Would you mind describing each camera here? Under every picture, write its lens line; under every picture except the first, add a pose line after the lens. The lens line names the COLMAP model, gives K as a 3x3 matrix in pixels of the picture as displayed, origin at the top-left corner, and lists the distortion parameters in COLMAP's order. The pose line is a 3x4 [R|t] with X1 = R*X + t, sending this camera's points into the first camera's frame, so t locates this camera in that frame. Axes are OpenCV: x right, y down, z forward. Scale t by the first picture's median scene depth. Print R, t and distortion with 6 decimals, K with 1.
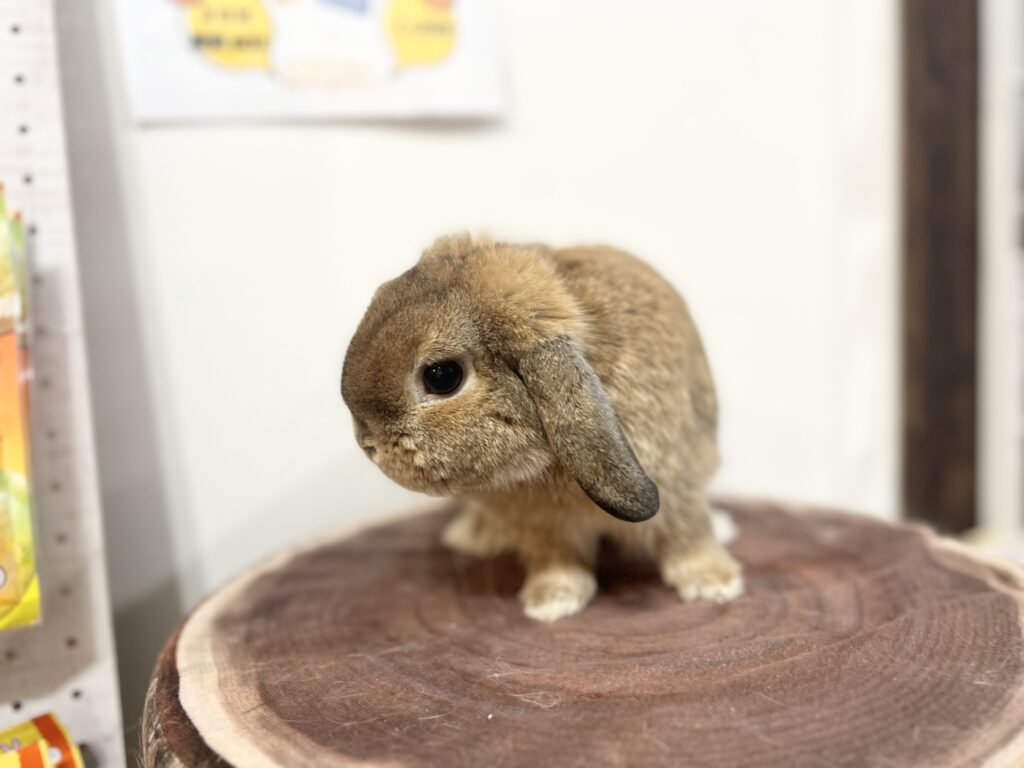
lens RADIAL K [[772.6, 0, 512.0], [0, 772.6, 384.0], [0, 0, 1]] dist [-0.000148, -0.004929]
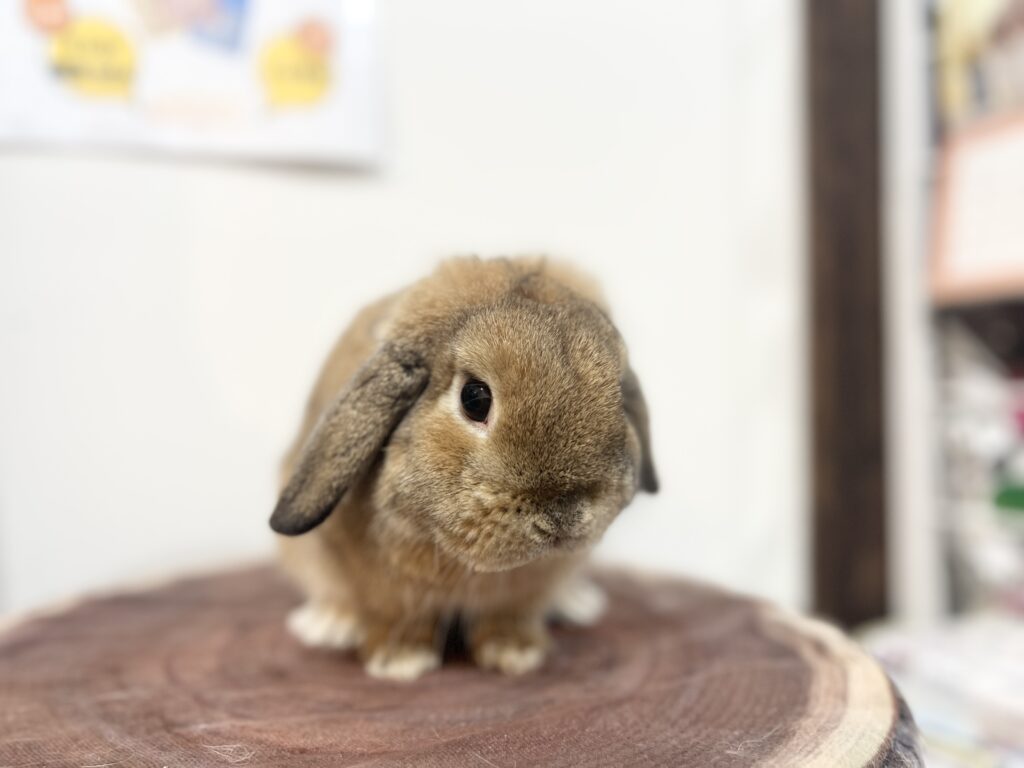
lens RADIAL K [[780.4, 0, 512.0], [0, 780.4, 384.0], [0, 0, 1]] dist [-0.010653, -0.007030]
pose [[0.998892, 0.045615, 0.011592, 0.305866], [-0.043946, 0.992134, -0.117214, 0.082161], [-0.016847, 0.116575, 0.993039, 0.075982]]
